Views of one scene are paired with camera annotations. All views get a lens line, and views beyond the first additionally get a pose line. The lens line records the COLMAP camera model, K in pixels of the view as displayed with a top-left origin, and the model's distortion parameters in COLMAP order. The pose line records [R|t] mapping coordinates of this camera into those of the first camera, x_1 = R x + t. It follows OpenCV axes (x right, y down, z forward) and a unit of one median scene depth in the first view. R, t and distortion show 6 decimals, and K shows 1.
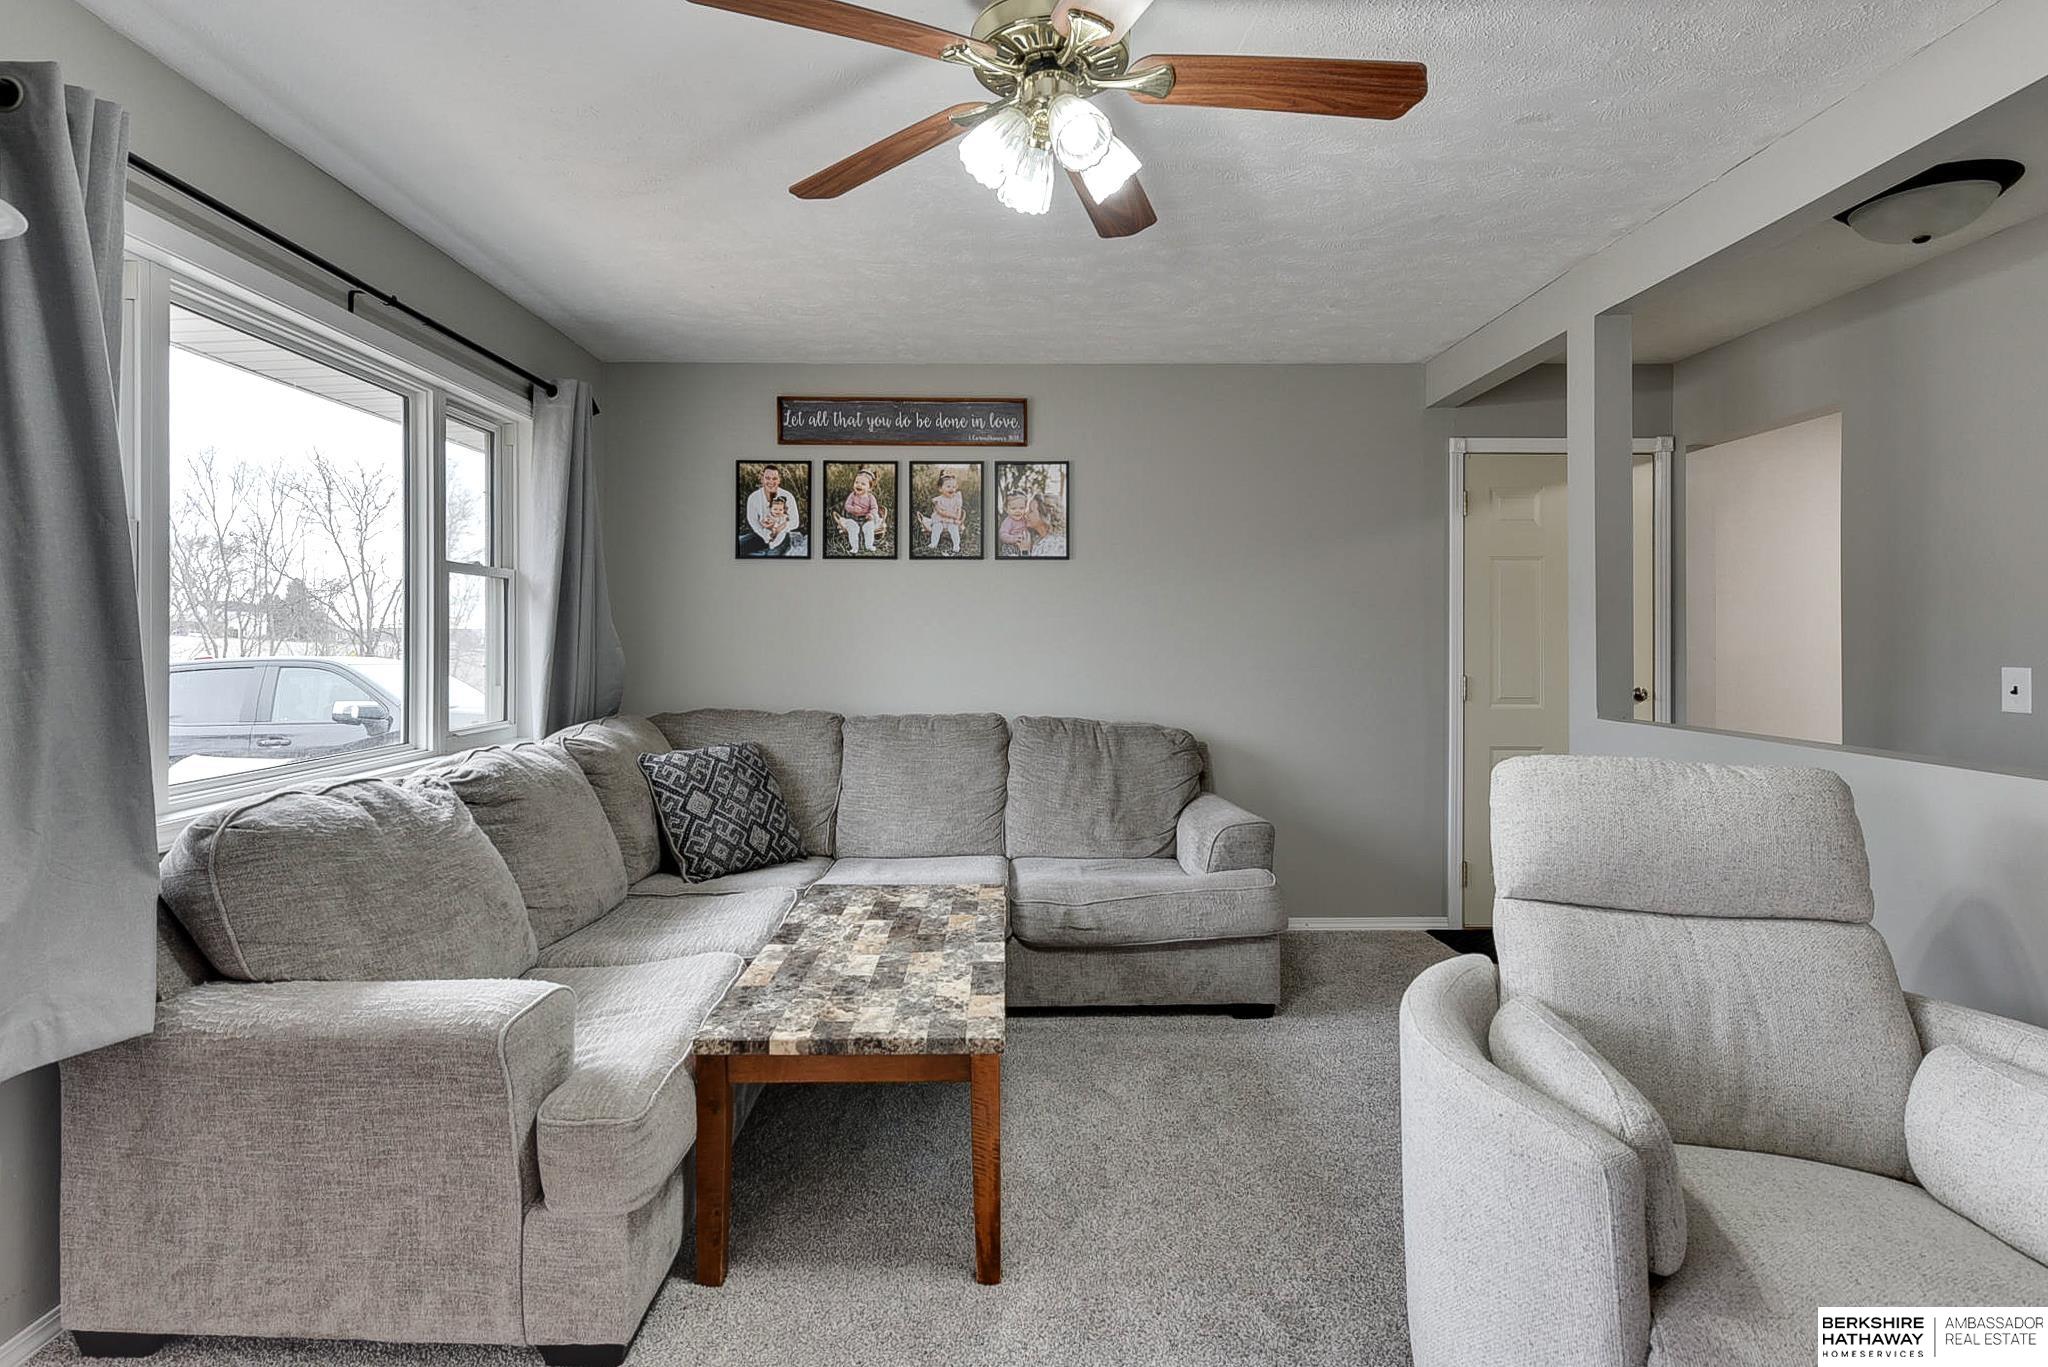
lens RADIAL K [[1008.6, 0, 963.3], [0, 1008.6, 635.7], [0, 0, 1]] dist [0.007957, -0.001449]
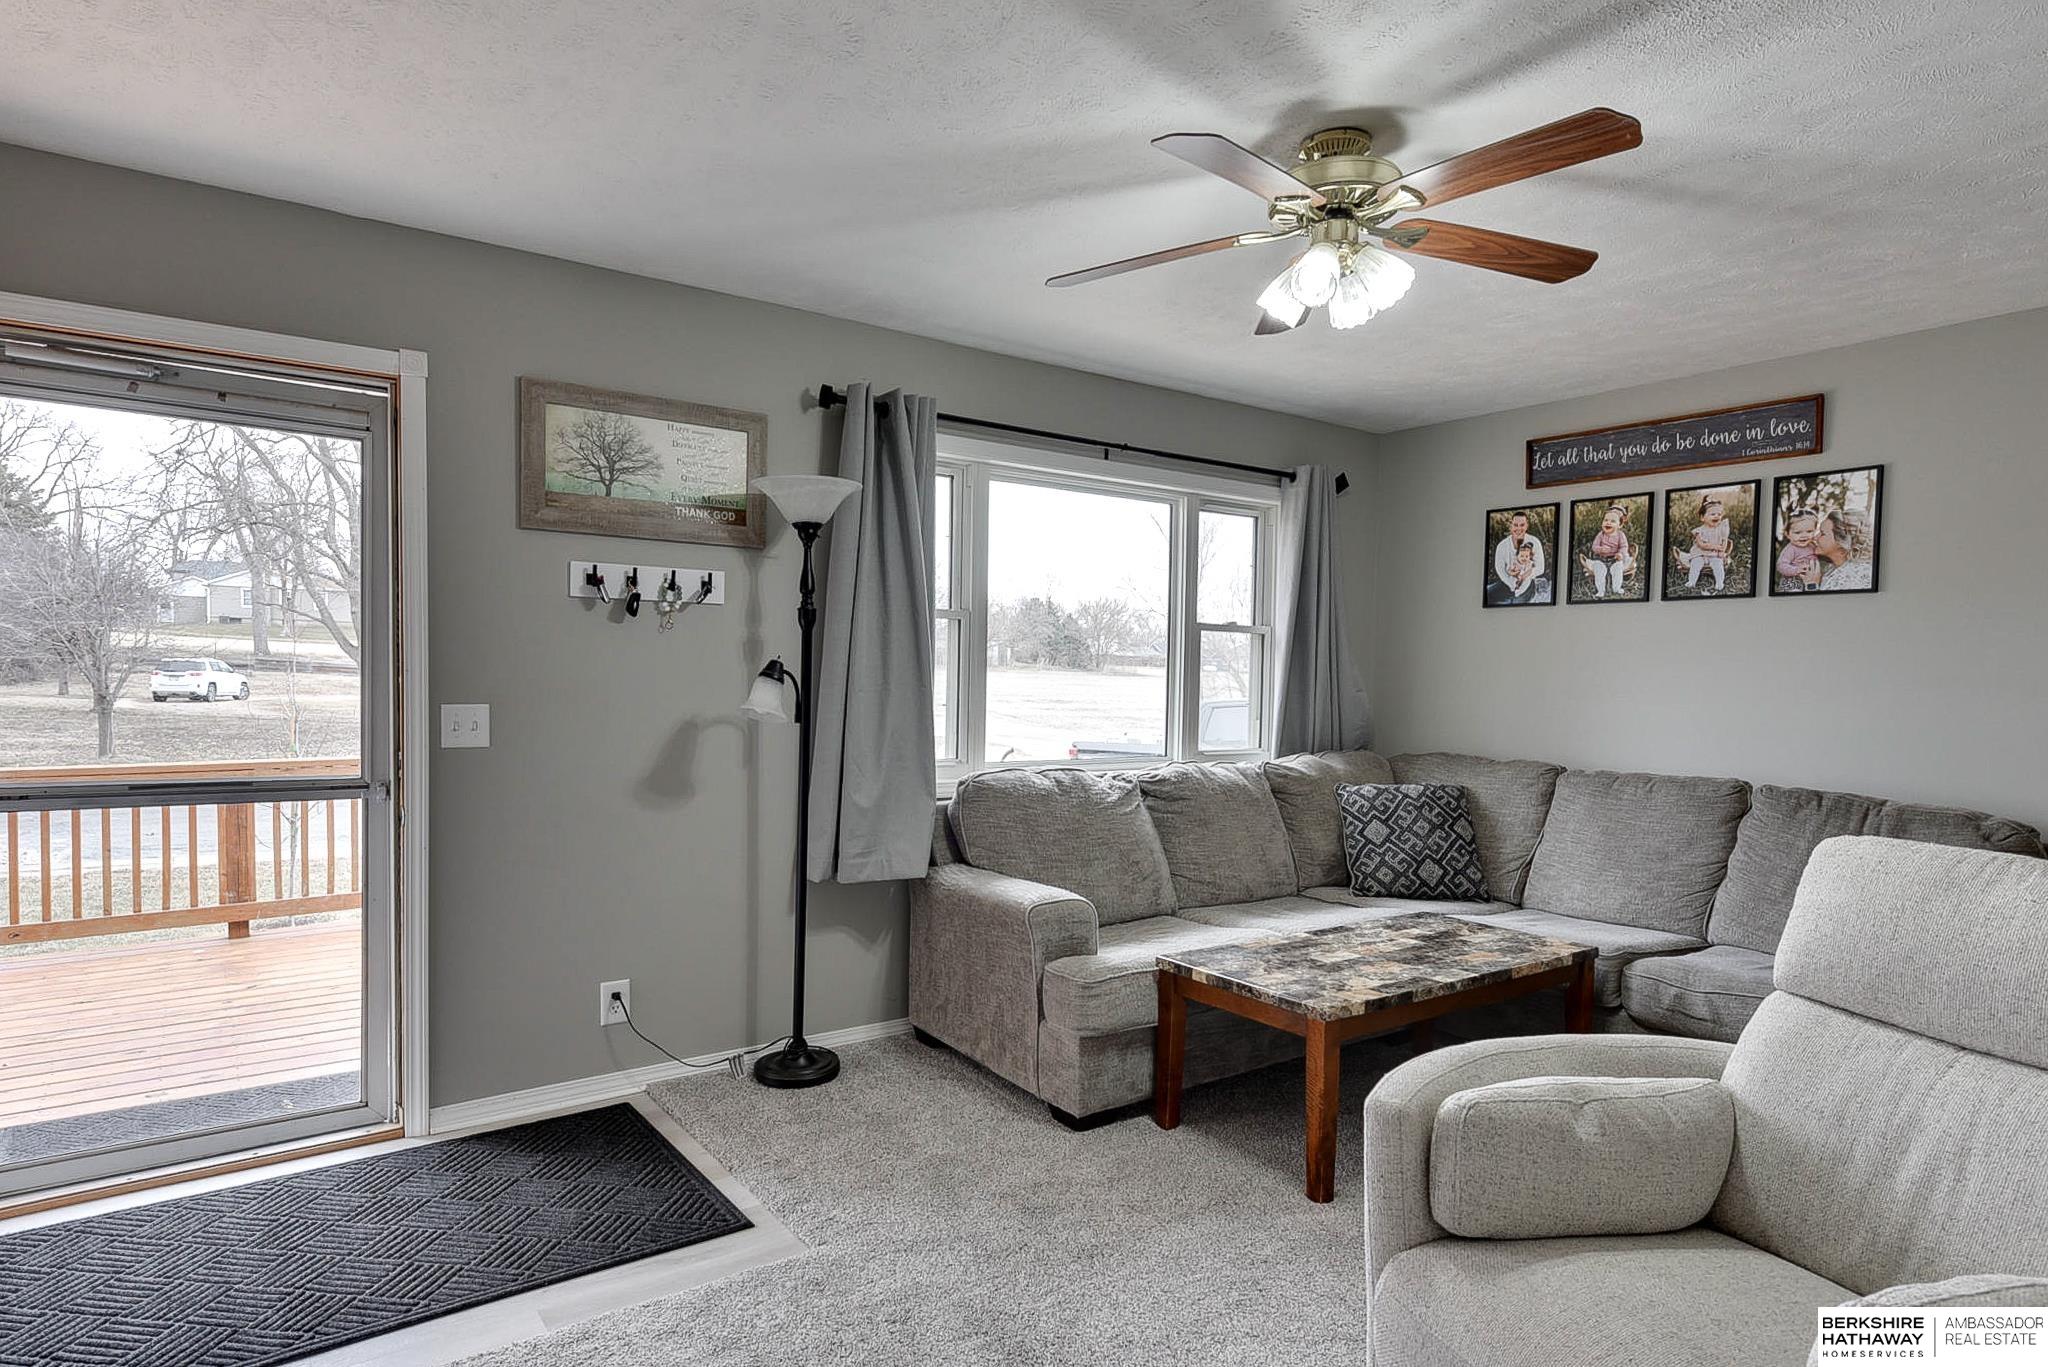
lens RADIAL K [[1065.4, 0, 982.5], [0, 1065.4, 722.0], [0, 0, 1]] dist [0.012225, -0.001006]
pose [[0.583830, 0.045859, -0.810580, 0.423549], [-0.016824, 0.998872, 0.044394, -0.000848], [0.811702, -0.012282, 0.583943, -0.048312]]
